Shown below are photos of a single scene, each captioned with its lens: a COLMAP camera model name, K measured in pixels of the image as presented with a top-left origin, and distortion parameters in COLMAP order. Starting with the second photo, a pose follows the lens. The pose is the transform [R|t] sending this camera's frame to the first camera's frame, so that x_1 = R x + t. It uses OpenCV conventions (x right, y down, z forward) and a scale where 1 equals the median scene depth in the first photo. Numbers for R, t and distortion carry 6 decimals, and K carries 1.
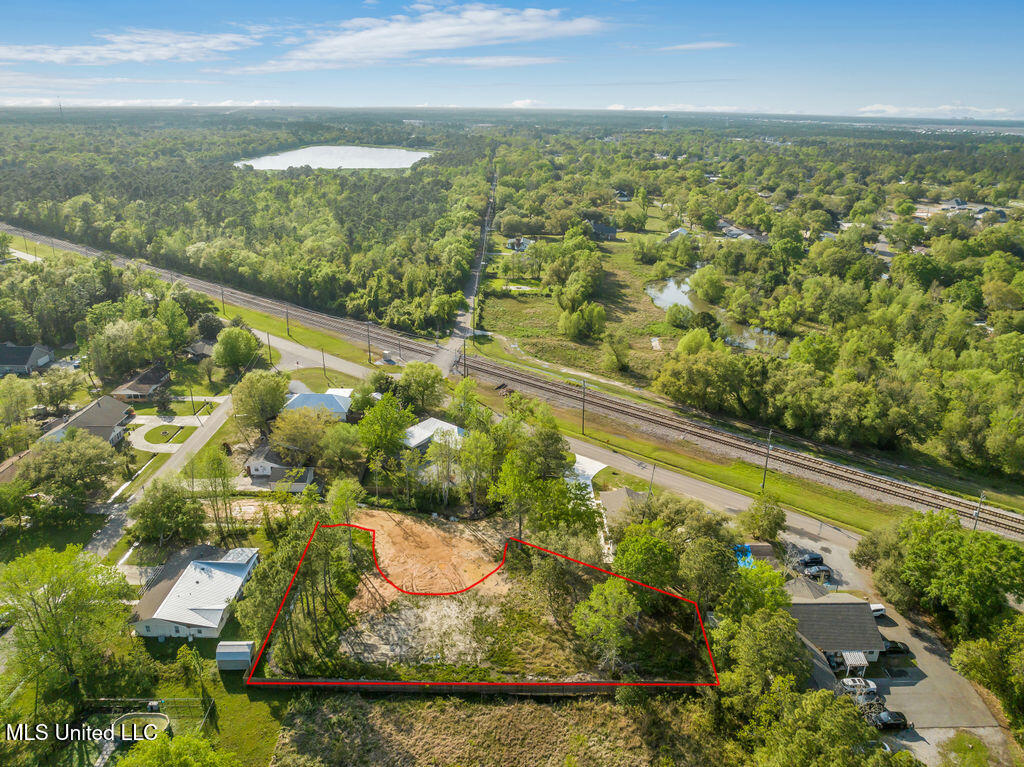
lens RADIAL K [[721.1, 0, 512.0], [0, 721.1, 383.5], [0, 0, 1]] dist [-0.035639, -0.001793]
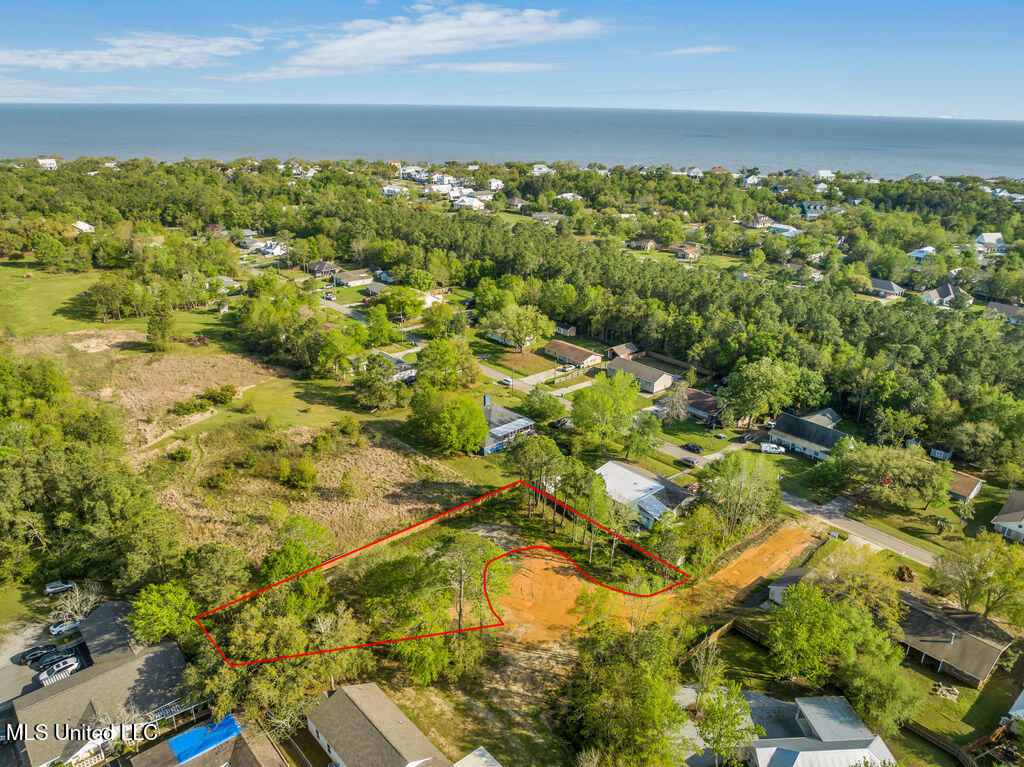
lens RADIAL K [[721.1, 0, 512.0], [0, 721.1, 383.5], [0, 0, 1]] dist [-0.035639, -0.001793]
pose [[-0.750940, 0.217197, -0.623630, 0.456268], [-0.263668, 0.767208, 0.584697, -0.521491], [0.605448, 0.603504, -0.518860, 1.387321]]
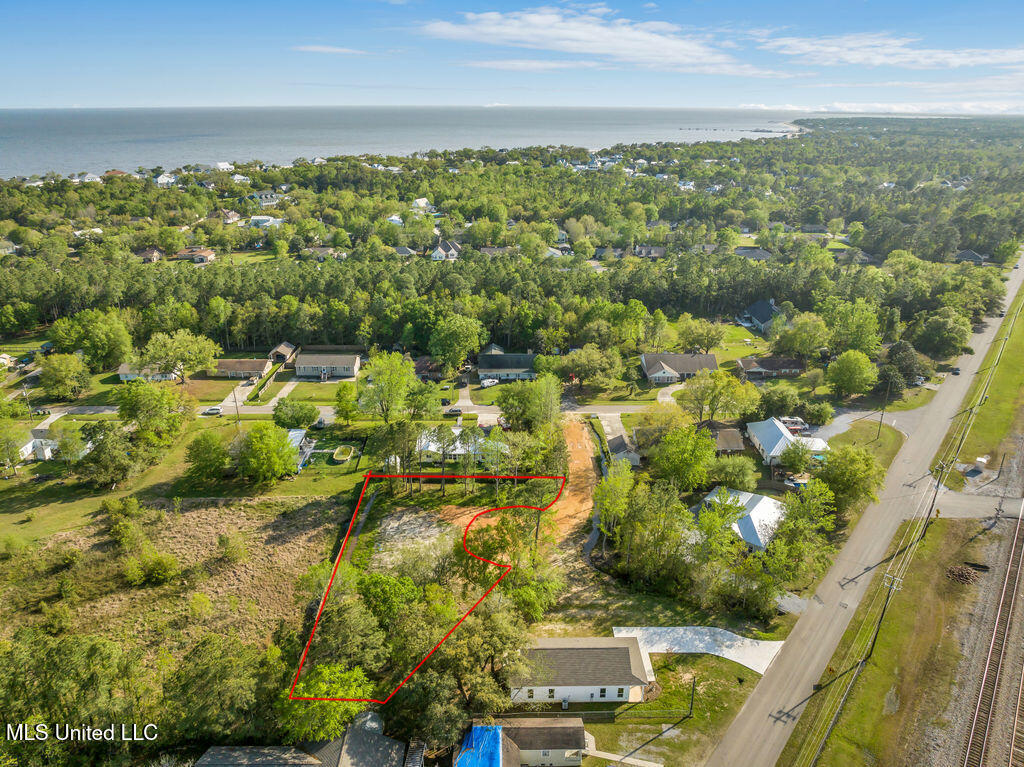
lens RADIAL K [[721.1, 0, 512.0], [0, 721.1, 383.5], [0, 0, 1]] dist [-0.035639, -0.001793]
pose [[0.009916, 0.353238, -0.935481, 0.861688], [-0.367256, 0.871432, 0.325161, -0.319404], [0.930067, 0.340337, 0.138370, 0.847972]]
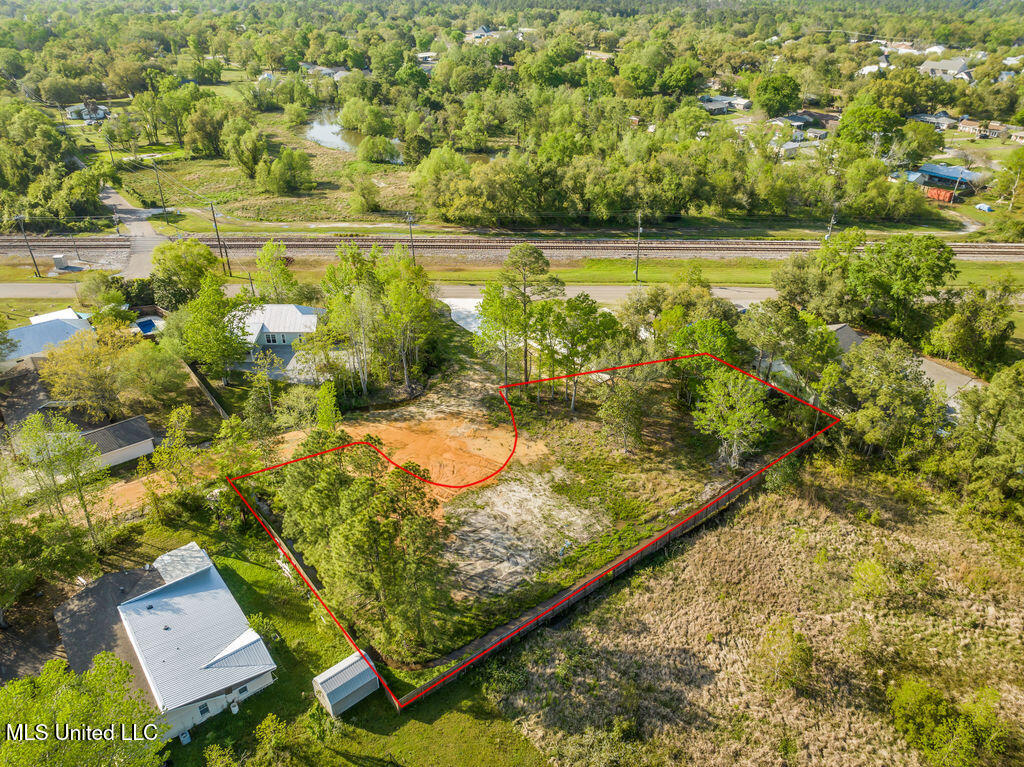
lens RADIAL K [[721.1, 0, 512.0], [0, 721.1, 383.5], [0, 0, 1]] dist [-0.035639, -0.001793]
pose [[0.777771, -0.322255, 0.539651, -0.460607], [0.229687, 0.944909, 0.233219, 0.023113], [-0.585077, -0.057440, 0.808941, 0.380151]]
